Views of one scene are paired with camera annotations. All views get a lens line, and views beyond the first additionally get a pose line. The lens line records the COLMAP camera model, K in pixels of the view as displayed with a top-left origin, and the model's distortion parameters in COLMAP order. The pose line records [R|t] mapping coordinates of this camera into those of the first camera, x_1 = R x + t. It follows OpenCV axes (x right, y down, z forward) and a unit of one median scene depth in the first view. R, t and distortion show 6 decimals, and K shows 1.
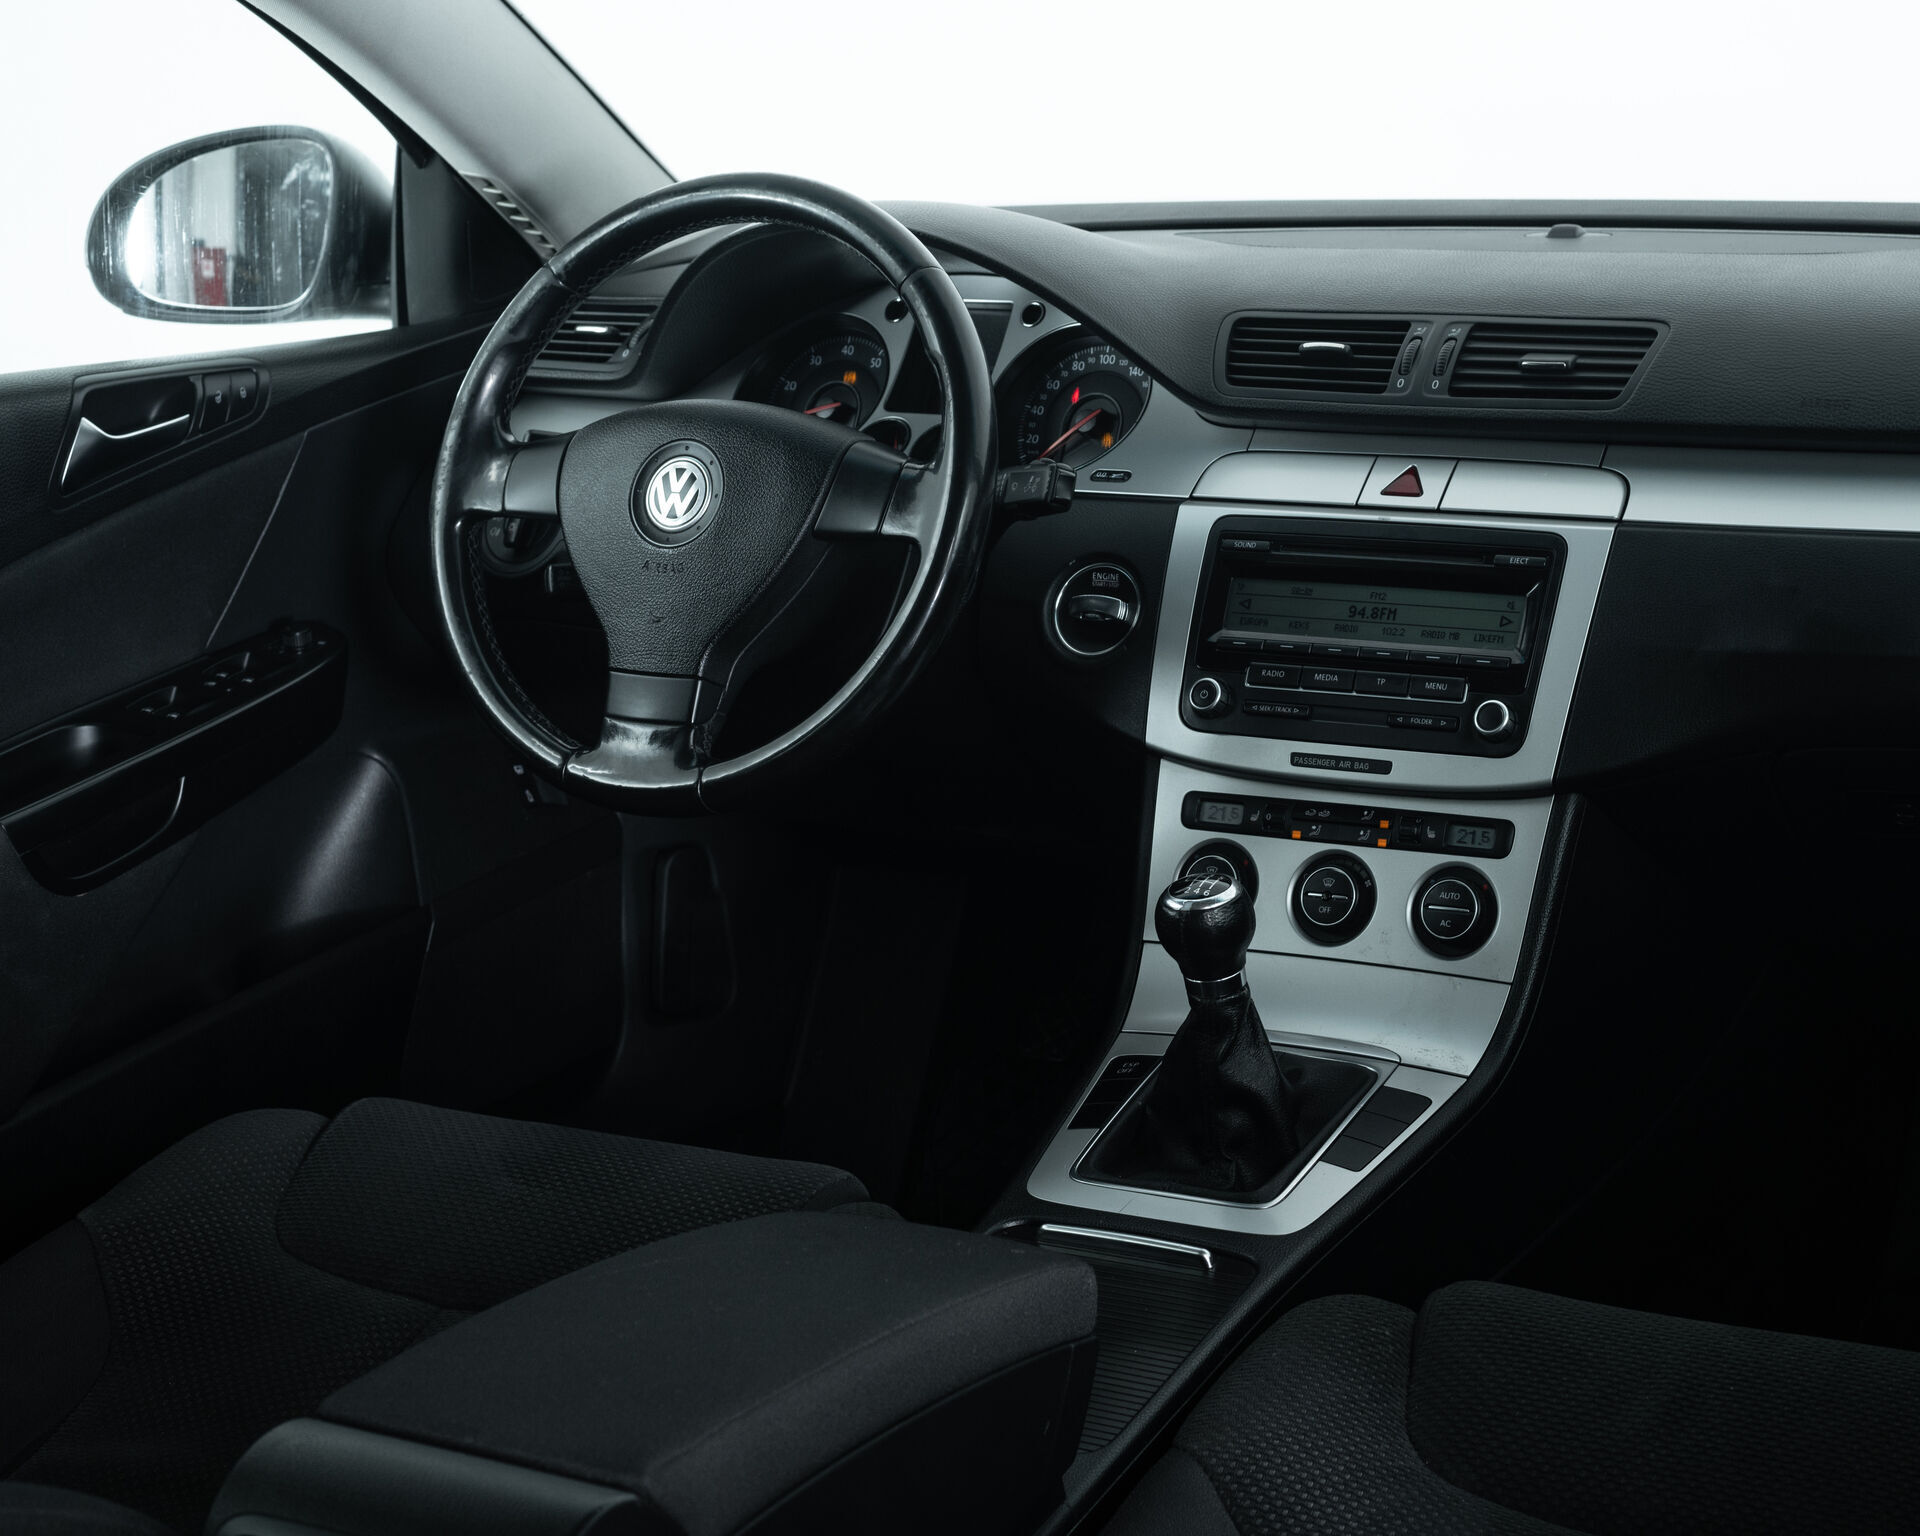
lens RADIAL K [[3406.7, 0, 1068.1], [0, 3406.7, 728.6], [0, 0, 1]] dist [-0.091089, -0.021871]
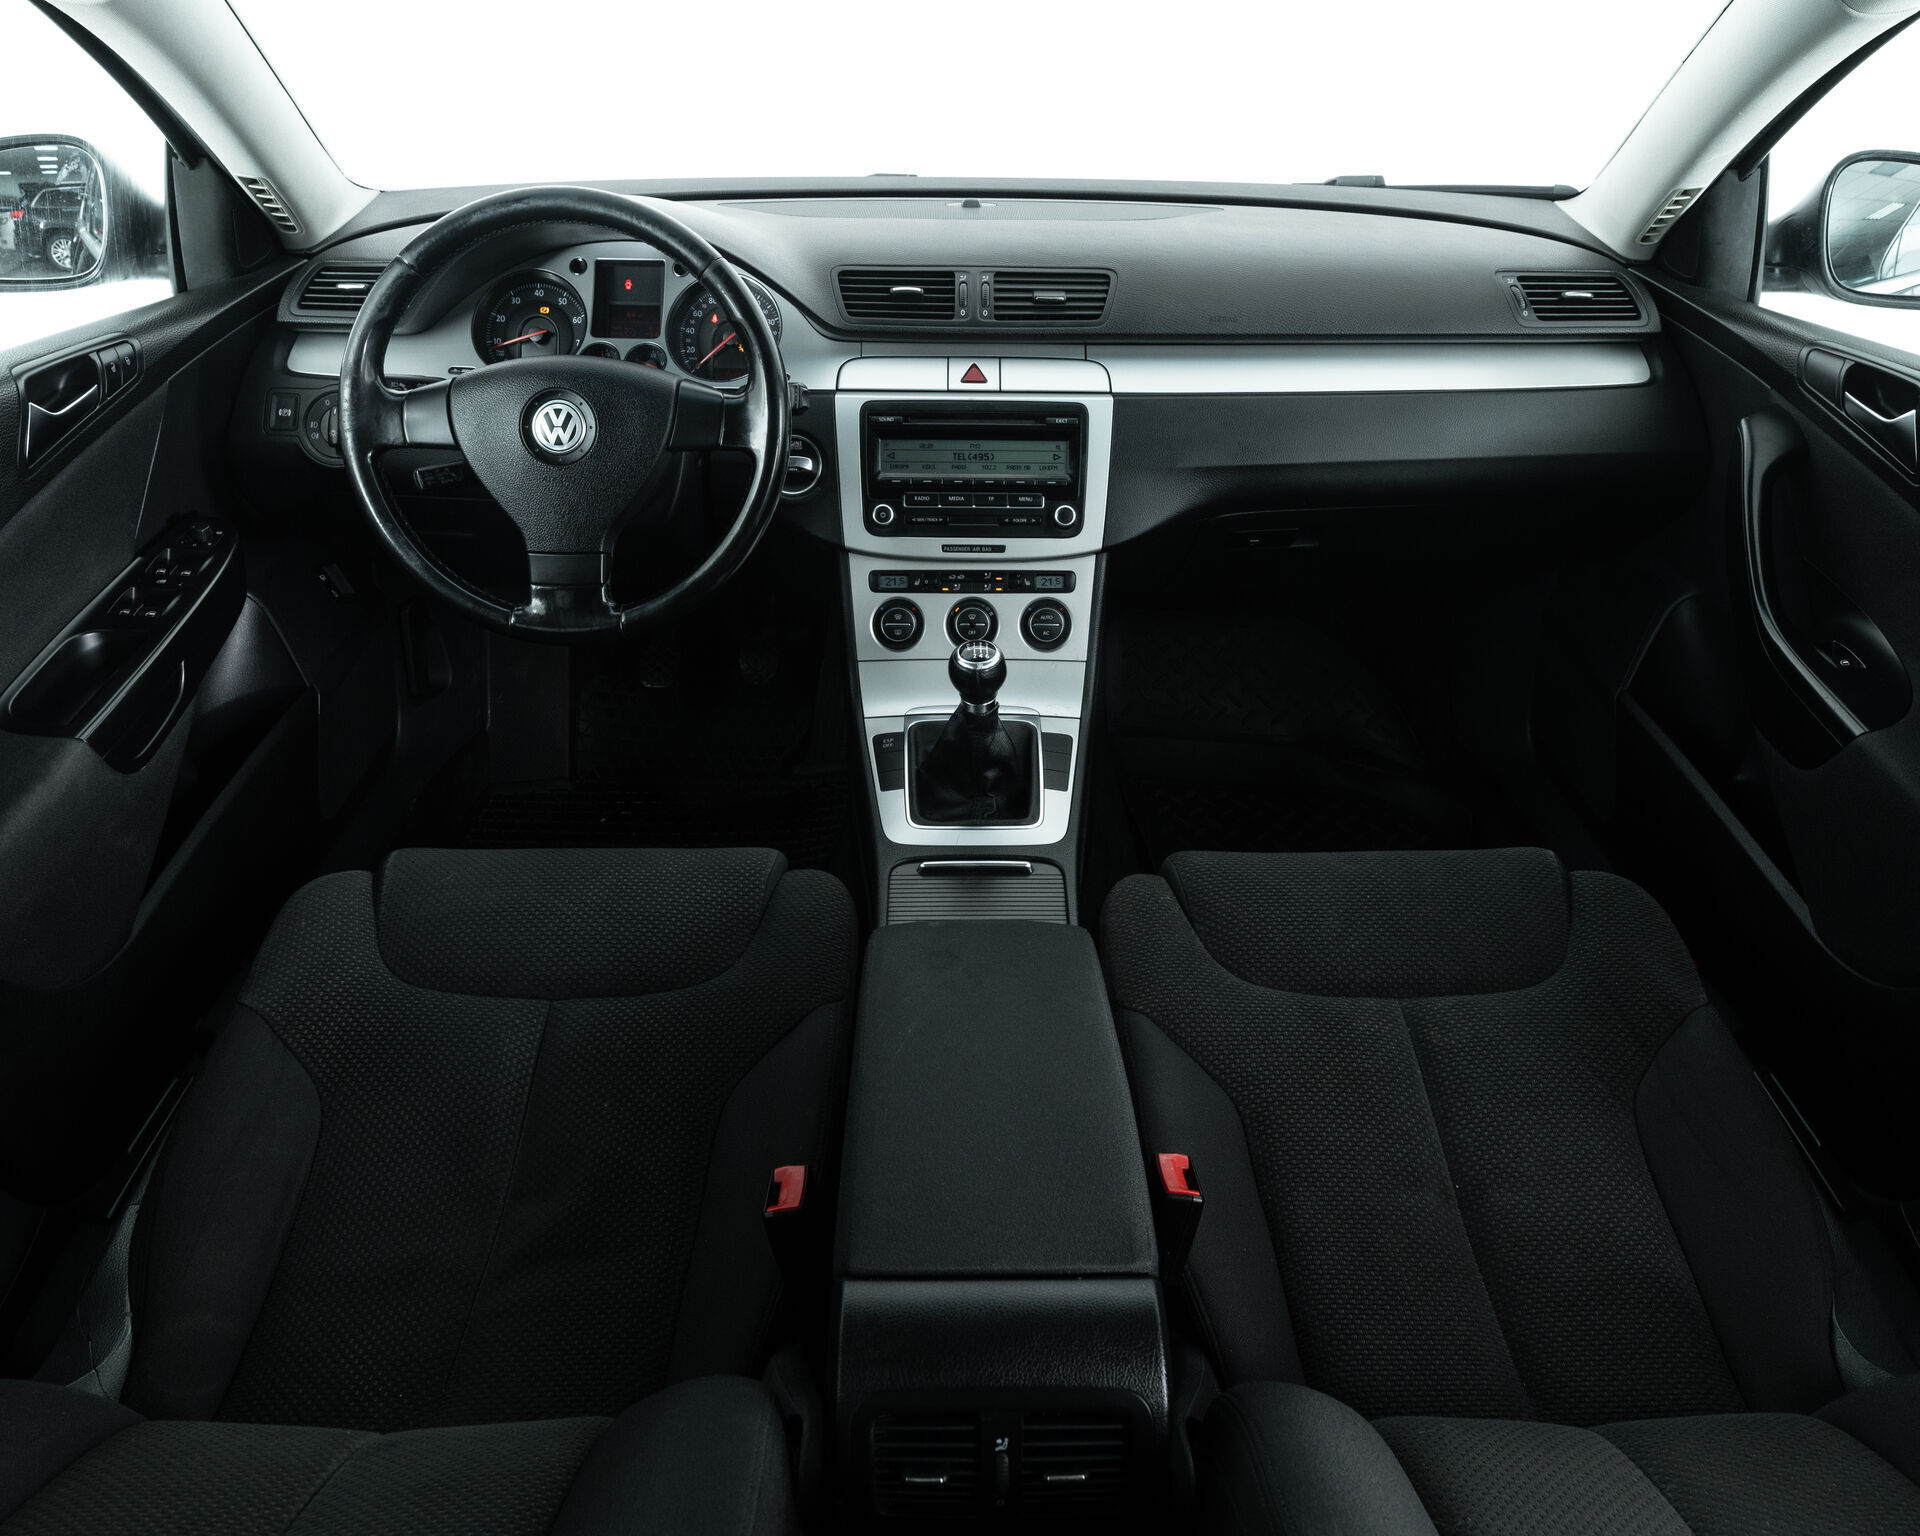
lens RADIAL K [[1347.0, 0, 960.0], [0, 1347.0, 768.0], [0, 0, 1]] dist [-0.019833, -0.004944]
pose [[0.863850, -0.217596, 0.454330, -0.258558], [0.069168, 0.944589, 0.320884, -0.103375], [-0.498979, -0.245771, 0.831034, 0.395698]]
